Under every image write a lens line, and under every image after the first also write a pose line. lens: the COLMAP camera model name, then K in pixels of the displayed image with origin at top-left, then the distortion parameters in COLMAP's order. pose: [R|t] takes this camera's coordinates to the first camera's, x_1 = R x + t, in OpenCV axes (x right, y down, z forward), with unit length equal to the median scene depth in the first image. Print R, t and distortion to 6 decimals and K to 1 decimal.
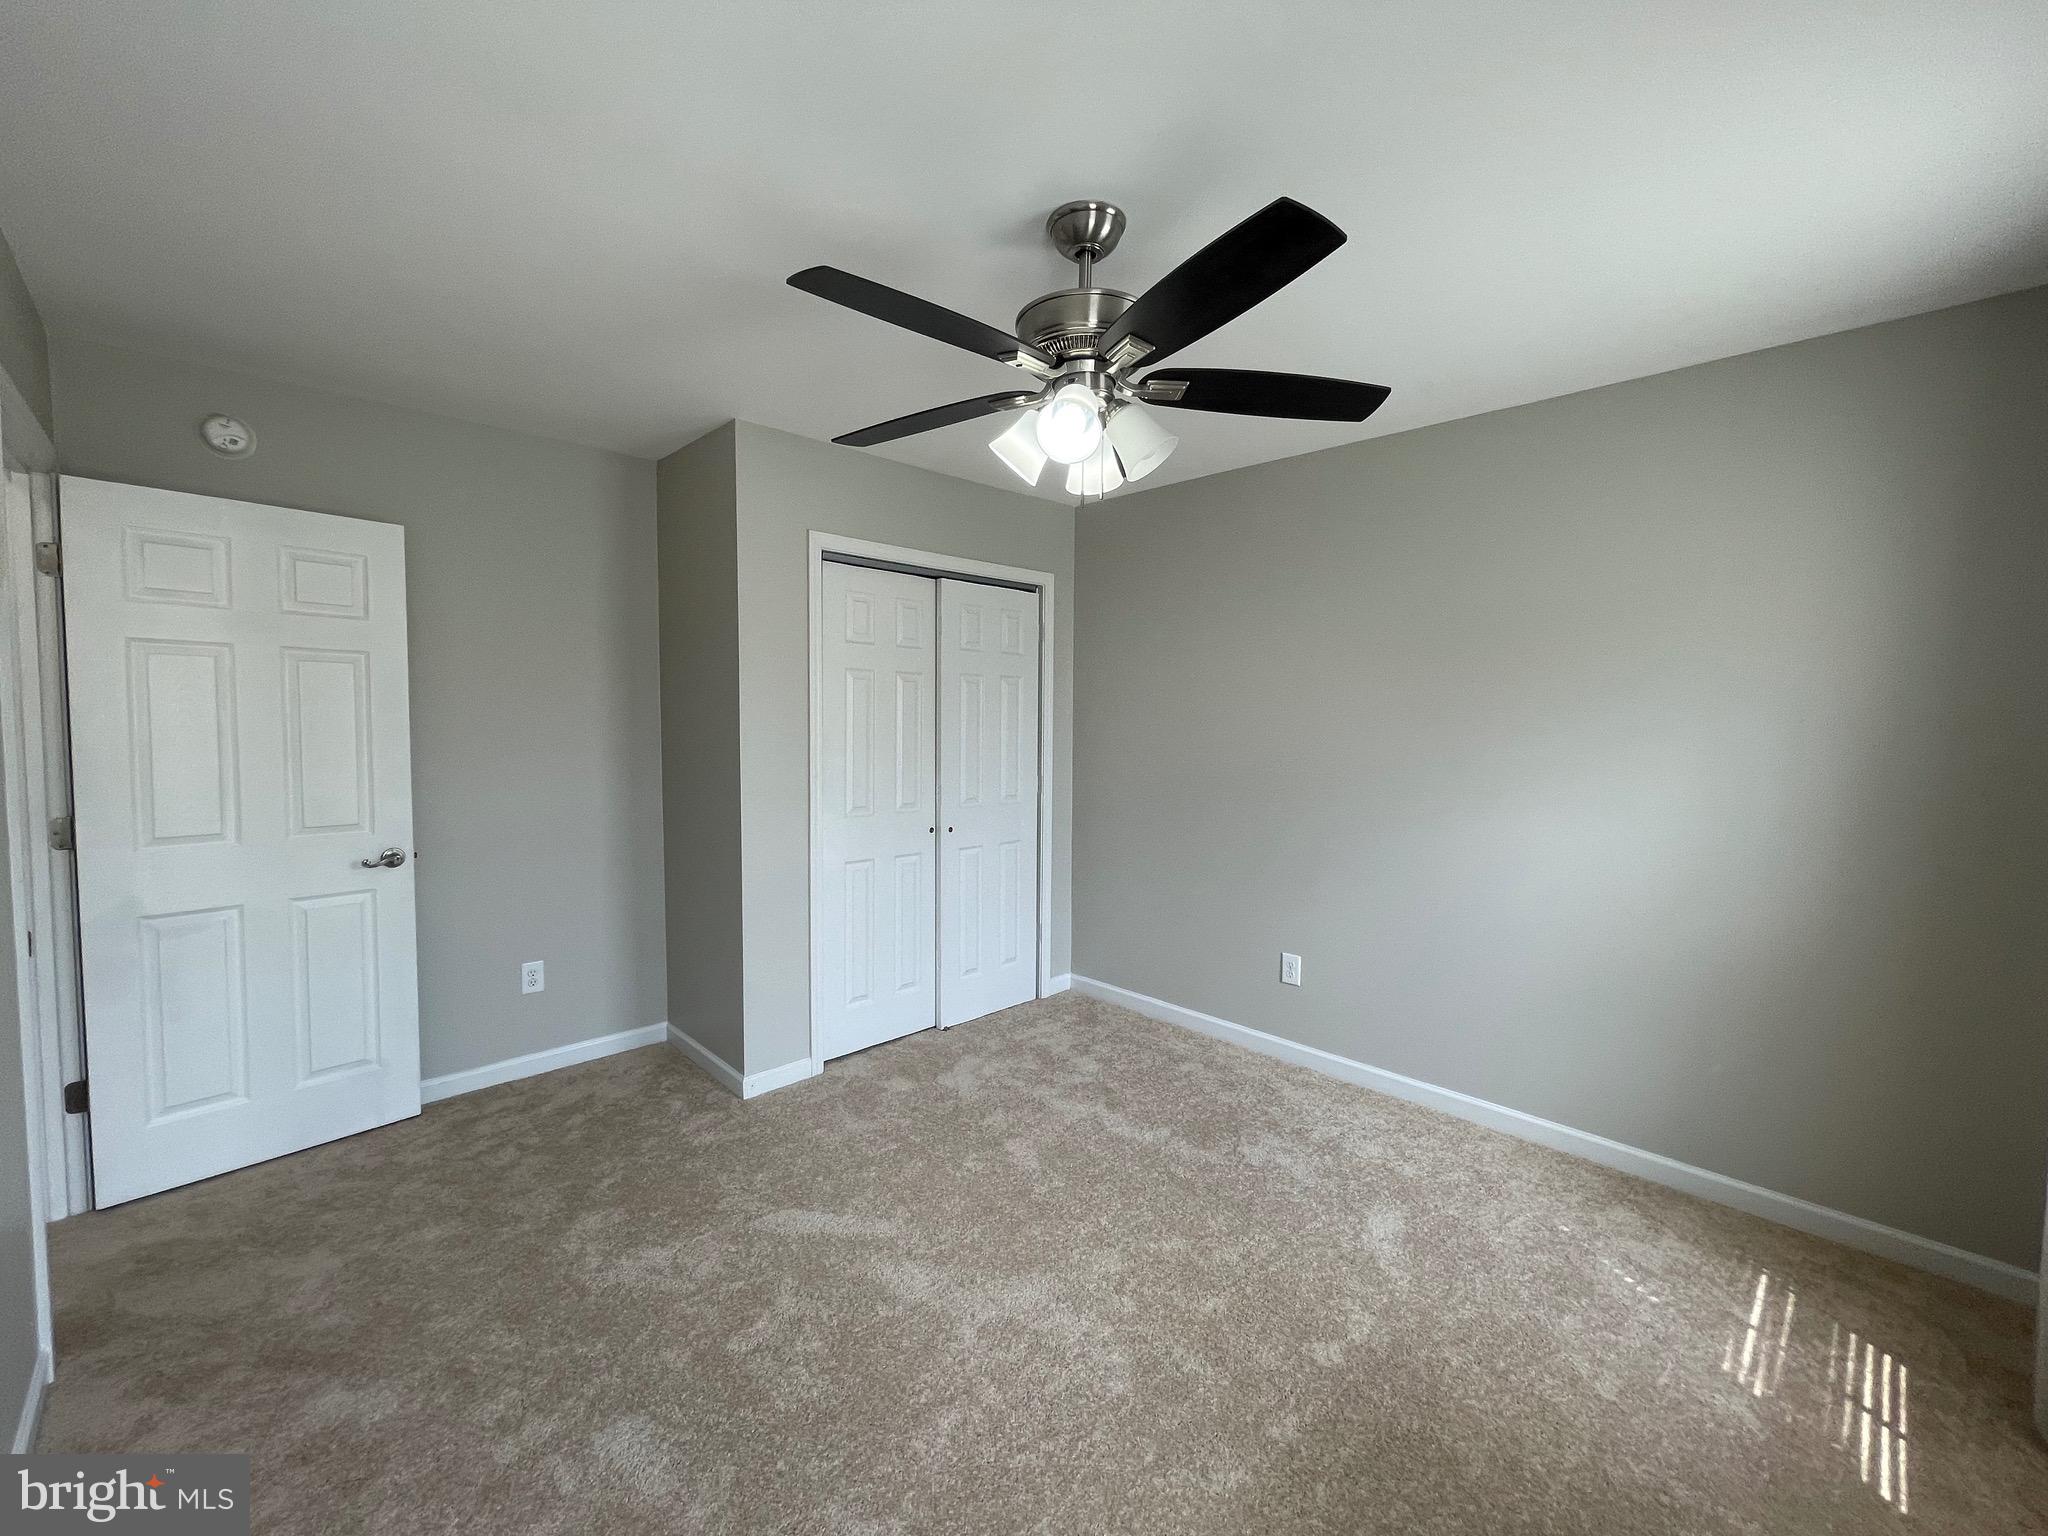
lens RADIAL K [[840.2, 0, 1012.5], [0, 840.2, 762.9], [0, 0, 1]] dist [0.018602, 0.000521]
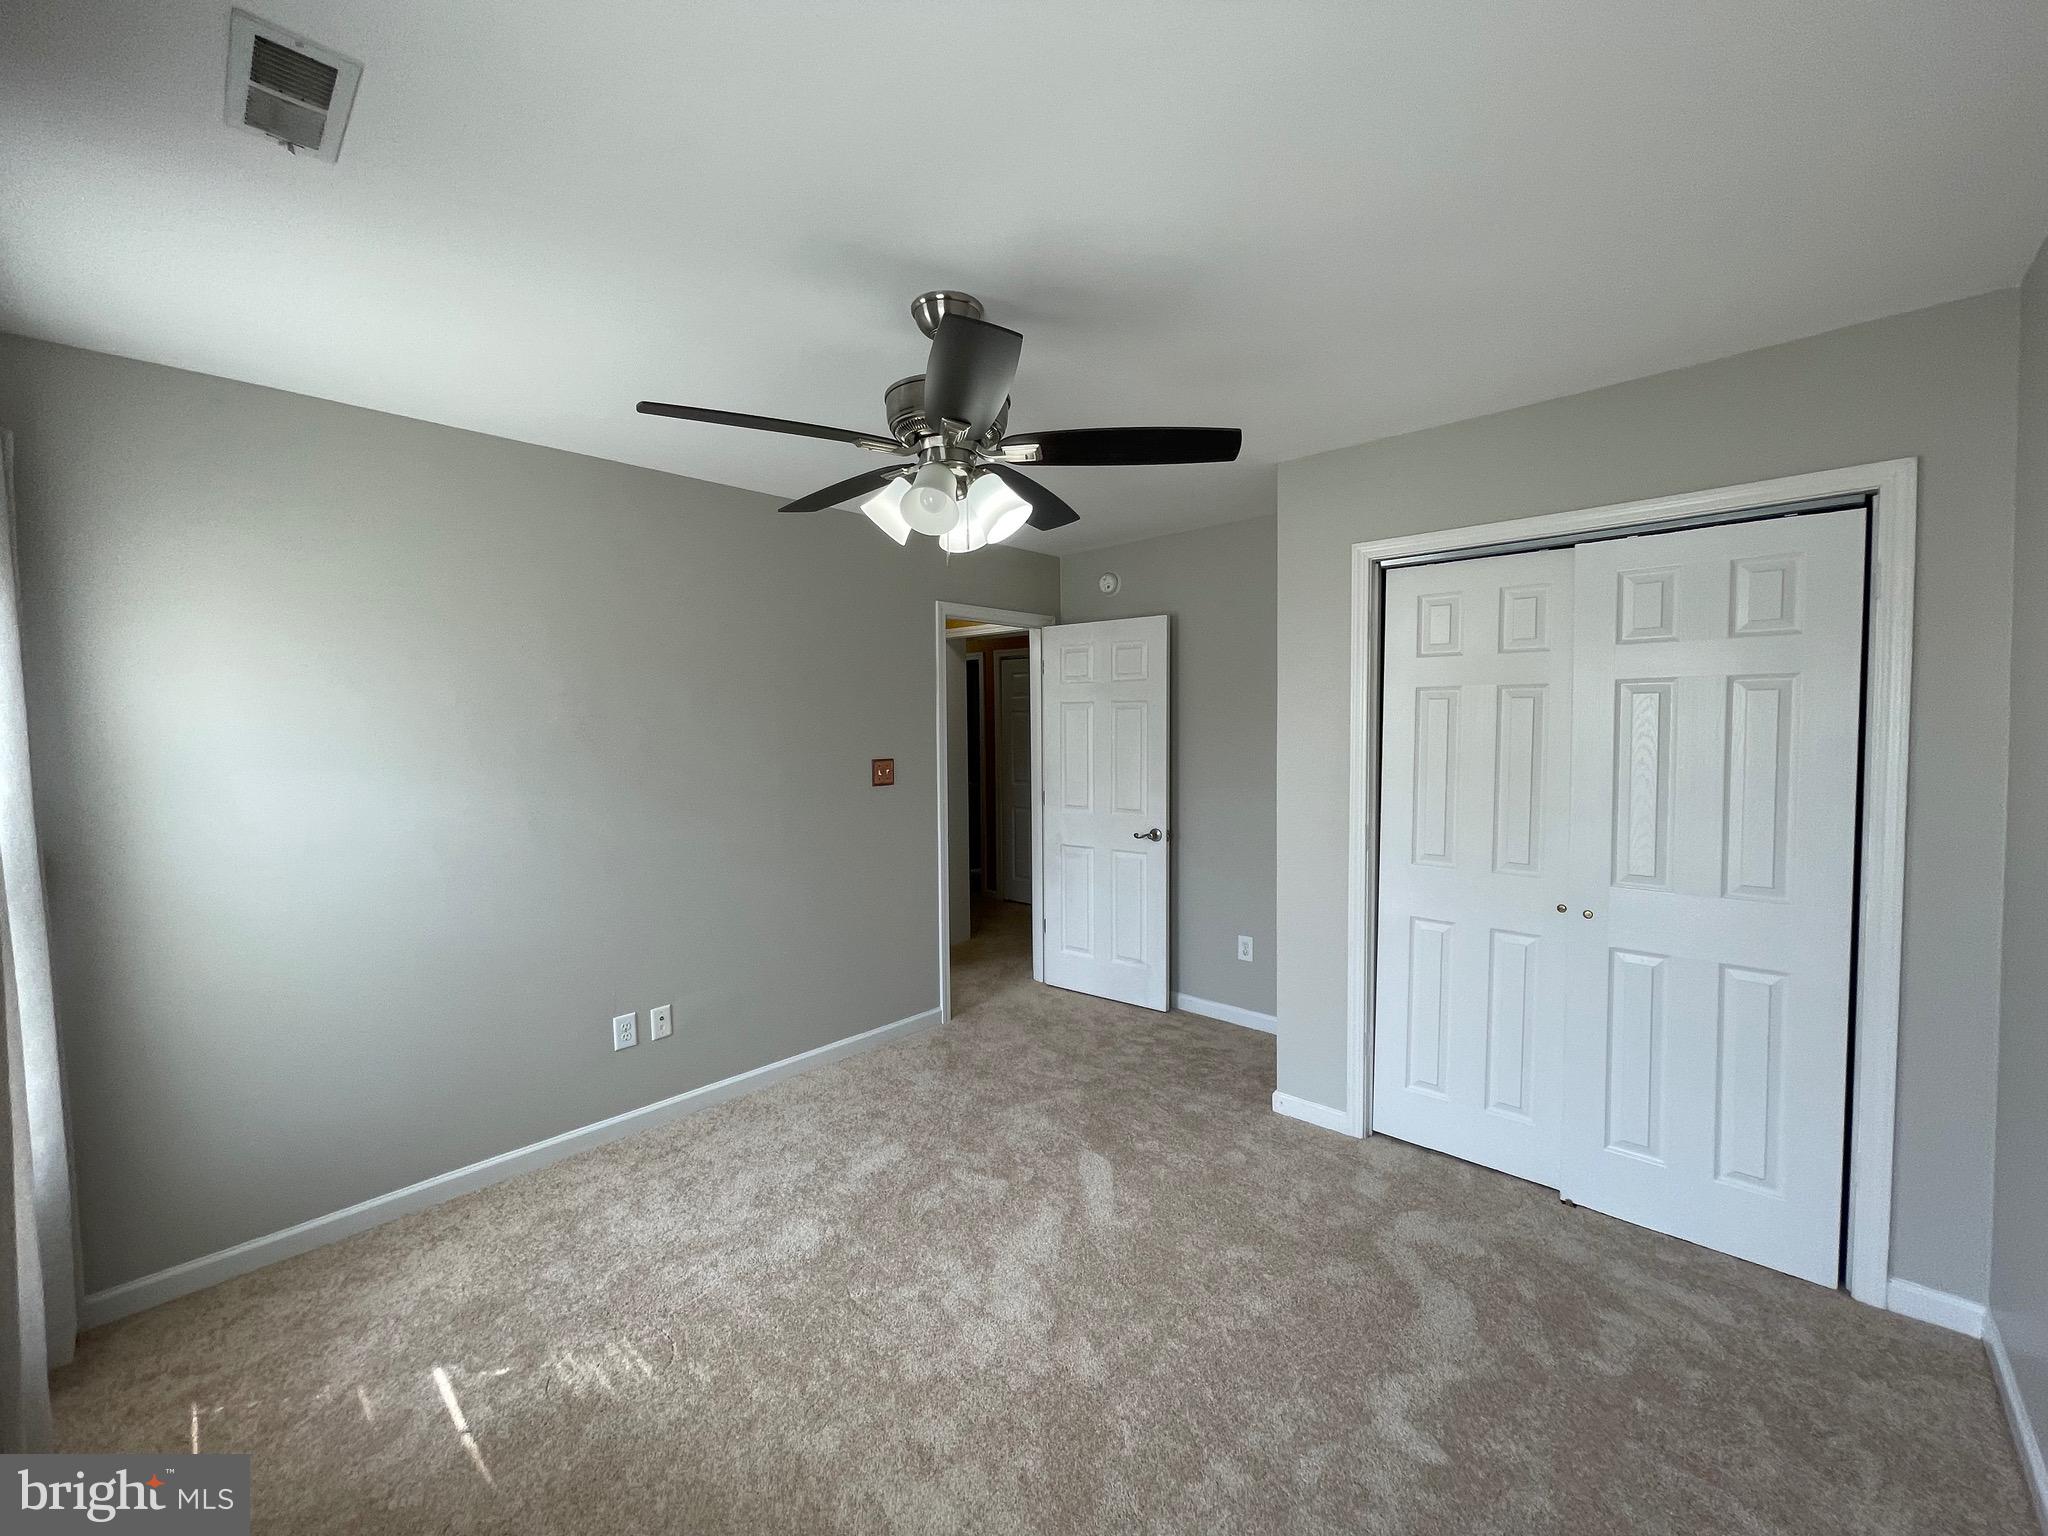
lens RADIAL K [[840.2, 0, 1012.5], [0, 840.2, 762.9], [0, 0, 1]] dist [0.018602, 0.000521]
pose [[0.061352, 0.033381, -0.997558, 0.741841], [-0.052908, 0.998144, 0.030147, -0.047903], [0.996713, 0.050930, 0.063004, 0.637066]]
